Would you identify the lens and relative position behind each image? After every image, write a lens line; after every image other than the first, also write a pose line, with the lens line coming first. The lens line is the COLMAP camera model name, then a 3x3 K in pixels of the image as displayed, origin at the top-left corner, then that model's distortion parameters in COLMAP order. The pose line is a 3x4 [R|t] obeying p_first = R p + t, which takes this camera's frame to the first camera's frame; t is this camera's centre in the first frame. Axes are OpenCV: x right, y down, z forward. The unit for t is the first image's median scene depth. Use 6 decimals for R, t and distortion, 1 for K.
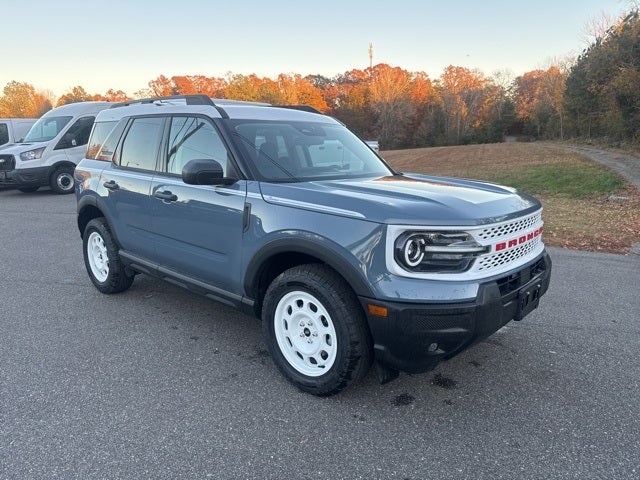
lens RADIAL K [[457.8, 0, 318.5], [0, 457.8, 237.2], [0, 0, 1]] dist [0.009556, -0.000704]
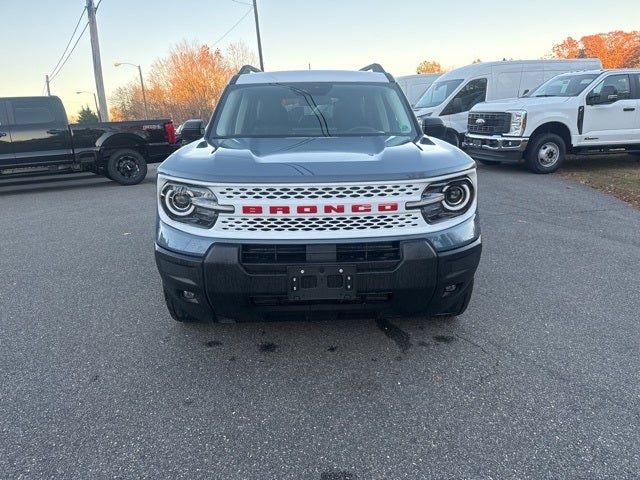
lens RADIAL K [[457.8, 0, 318.5], [0, 457.8, 237.2], [0, 0, 1]] dist [0.009556, -0.000704]
pose [[0.703281, 0.164729, -0.691564, 0.614012], [-0.122906, 0.986309, 0.109948, -0.023050], [0.700207, 0.007673, 0.713899, 0.237609]]
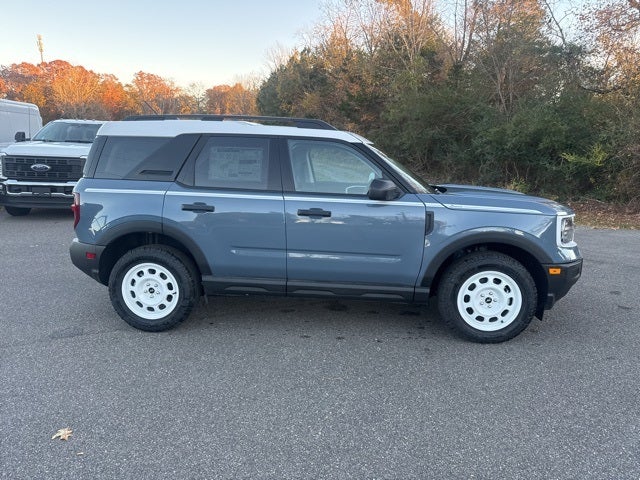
lens RADIAL K [[453.8, 0, 323.0], [0, 453.8, 239.9], [0, 0, 1]] dist [-0.001097, -0.007611]
pose [[0.788366, -0.106401, 0.605935, -0.752543], [0.110252, 0.993420, 0.030997, -0.043936], [-0.605246, 0.042369, 0.794910, 0.122393]]
